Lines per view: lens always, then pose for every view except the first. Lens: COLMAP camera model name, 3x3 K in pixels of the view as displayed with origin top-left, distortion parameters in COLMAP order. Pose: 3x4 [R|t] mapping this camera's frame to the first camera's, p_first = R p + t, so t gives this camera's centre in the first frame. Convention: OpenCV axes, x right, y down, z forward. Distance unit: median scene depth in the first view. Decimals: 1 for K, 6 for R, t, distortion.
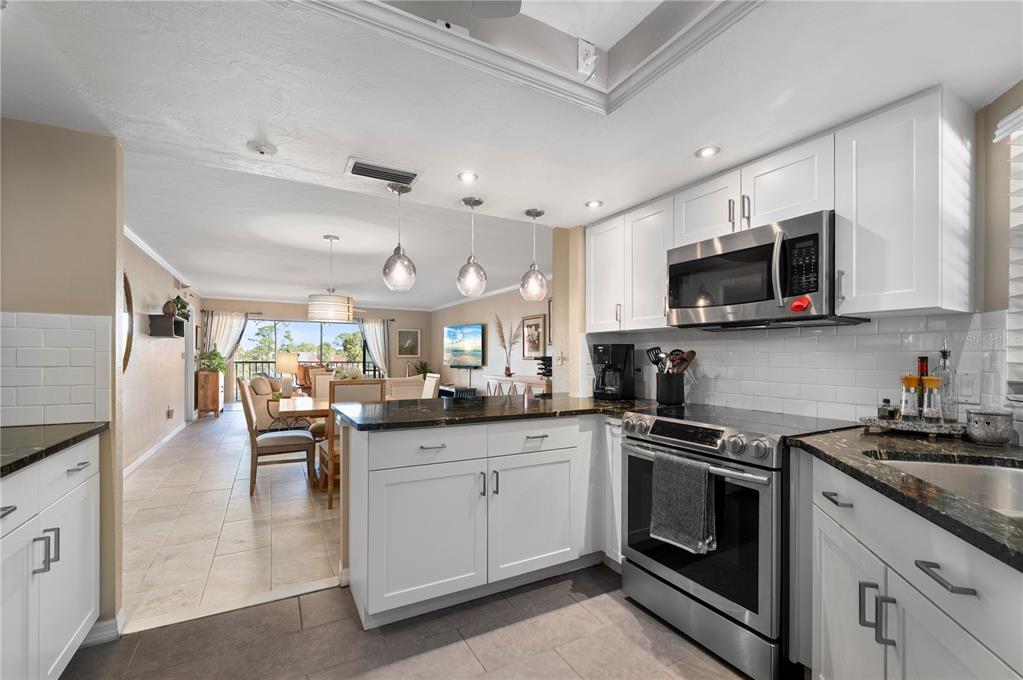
lens RADIAL K [[441.4, 0, 514.0], [0, 441.4, 352.1], [0, 0, 1]] dist [-0.000742, -0.000102]
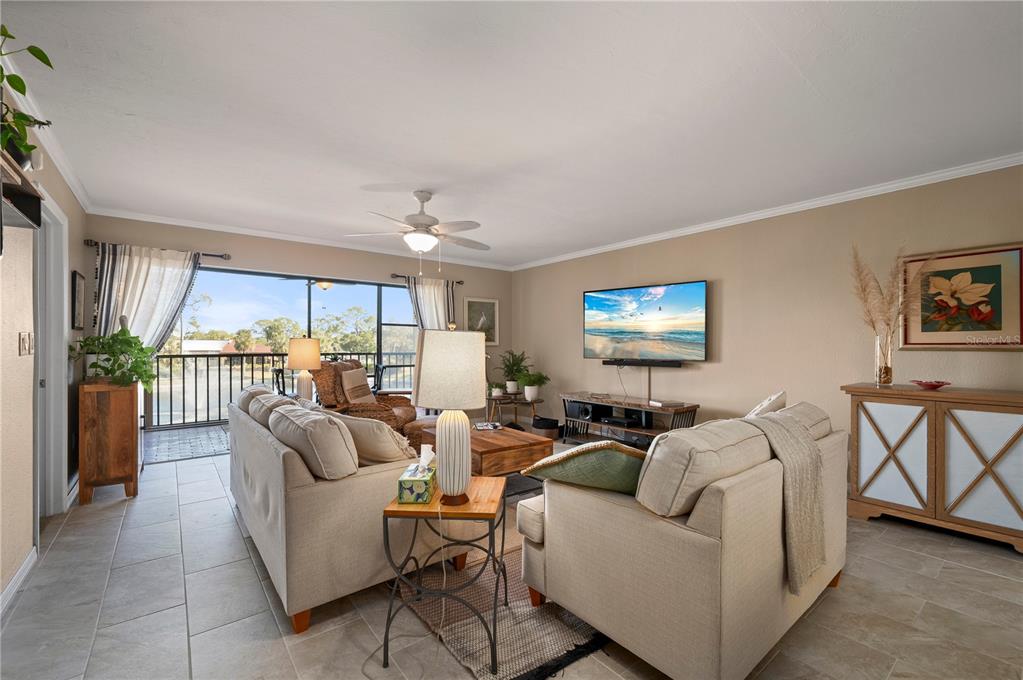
lens RADIAL K [[430.9, 0, 511.5], [0, 430.9, 340.0], [0, 0, 1]] dist [-0.000767, -0.000113]
pose [[0.985982, -0.003180, 0.166824, -0.372578], [0.003068, 0.999995, 0.000931, 0.004296], [-0.166826, -0.000406, 0.985986, 0.520327]]
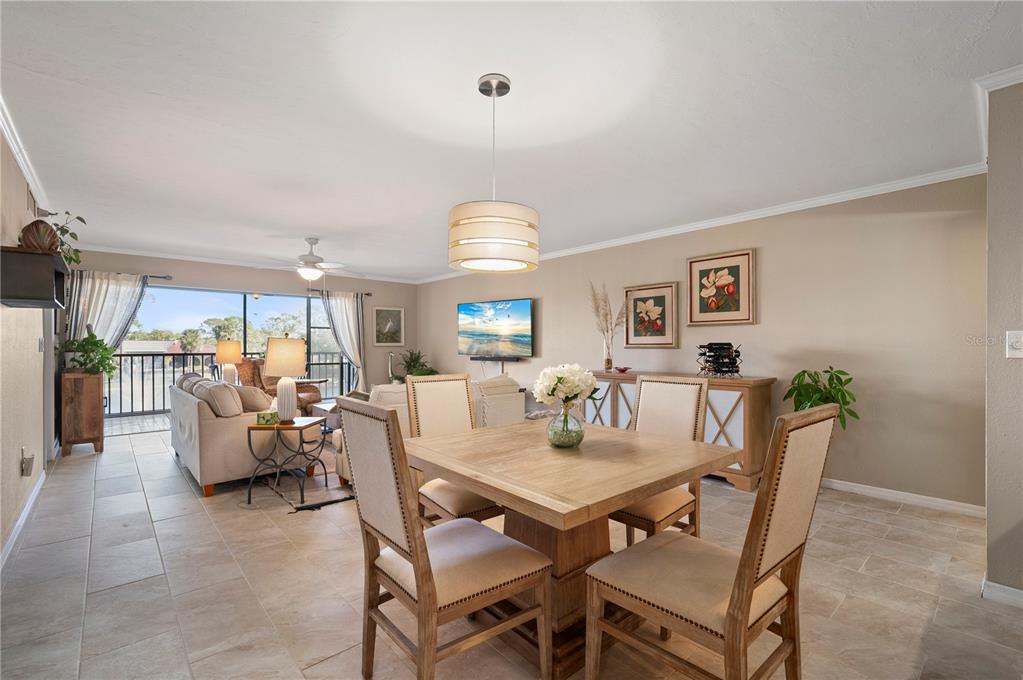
lens RADIAL K [[450.8, 0, 511.5], [0, 450.8, 340.0], [0, 0, 1]] dist [0.000160, 0.000070]
pose [[0.973965, -0.004087, 0.226660, -0.263781], [0.003868, 0.999992, 0.001408, 0.002118], [-0.226664, -0.000495, 0.973973, 0.283012]]
